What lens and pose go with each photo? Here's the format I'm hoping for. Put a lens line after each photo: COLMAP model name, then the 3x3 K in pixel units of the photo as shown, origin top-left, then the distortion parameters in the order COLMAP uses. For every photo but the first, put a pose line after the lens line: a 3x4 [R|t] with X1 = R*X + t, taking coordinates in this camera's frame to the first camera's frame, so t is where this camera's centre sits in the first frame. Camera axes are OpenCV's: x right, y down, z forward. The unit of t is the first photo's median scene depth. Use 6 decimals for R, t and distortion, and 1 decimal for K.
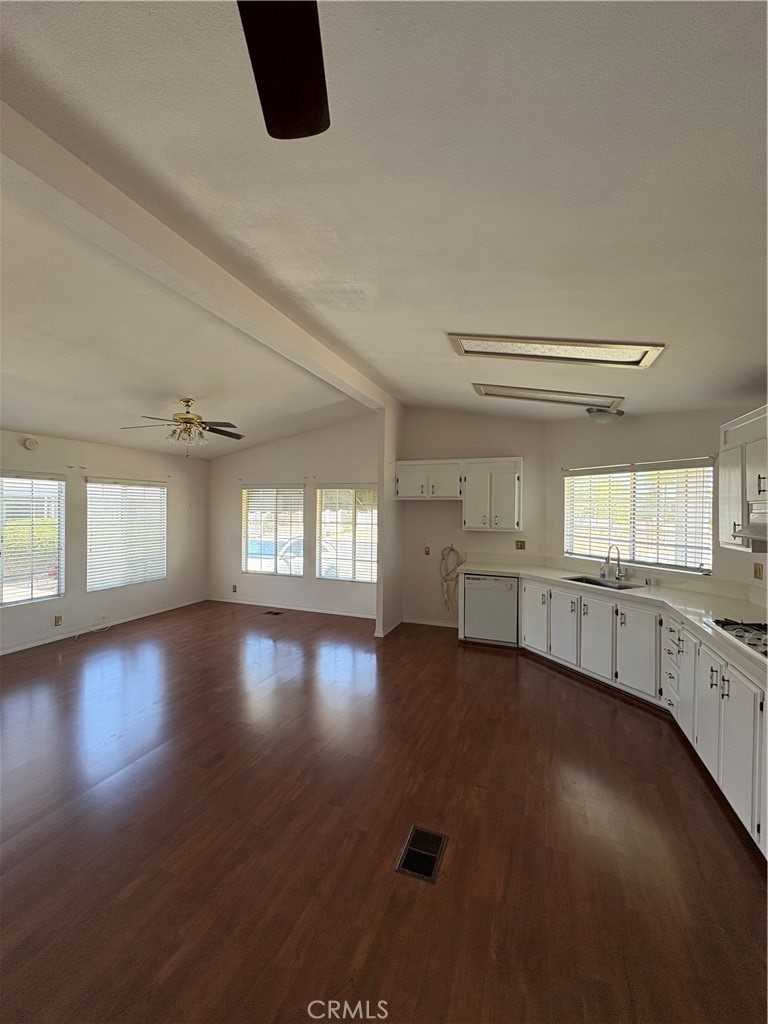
lens RADIAL K [[409.8, 0, 384.0], [0, 409.8, 512.0], [0, 0, 1]] dist [0.000259, -0.000016]
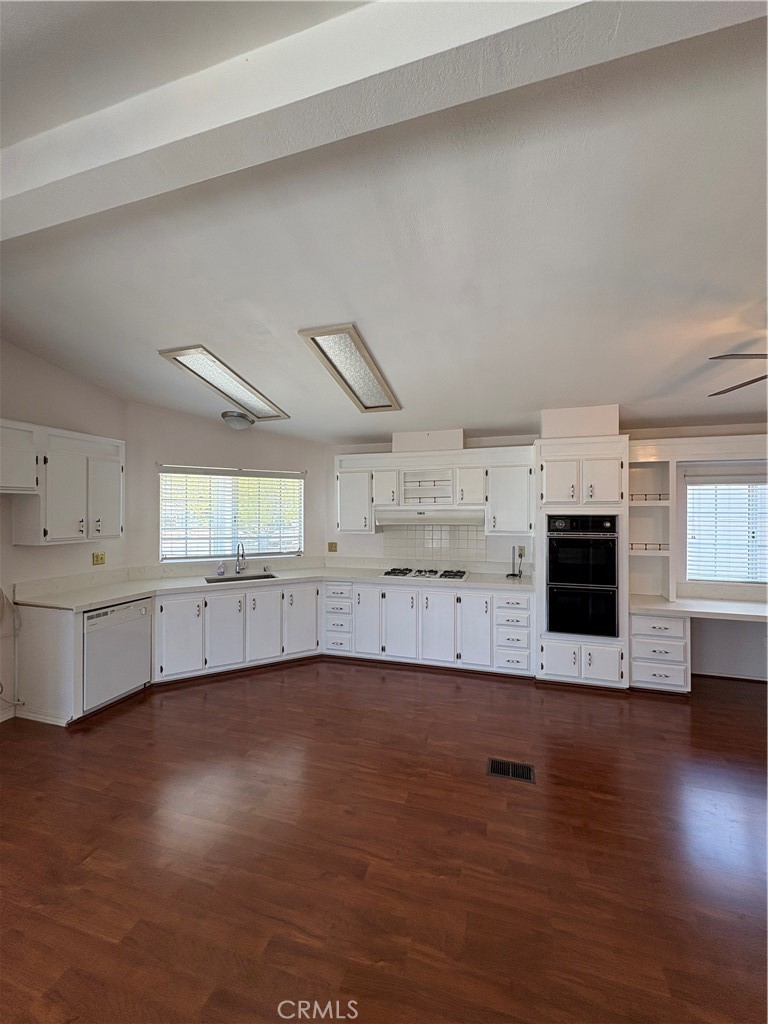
lens RADIAL K [[409.8, 0, 384.0], [0, 409.8, 512.0], [0, 0, 1]] dist [0.000259, -0.000016]
pose [[-0.065809, -0.012151, 0.997758, -0.547631], [0.007152, 0.999894, 0.012648, -0.010584], [-0.997807, 0.007969, -0.065715, 0.685347]]
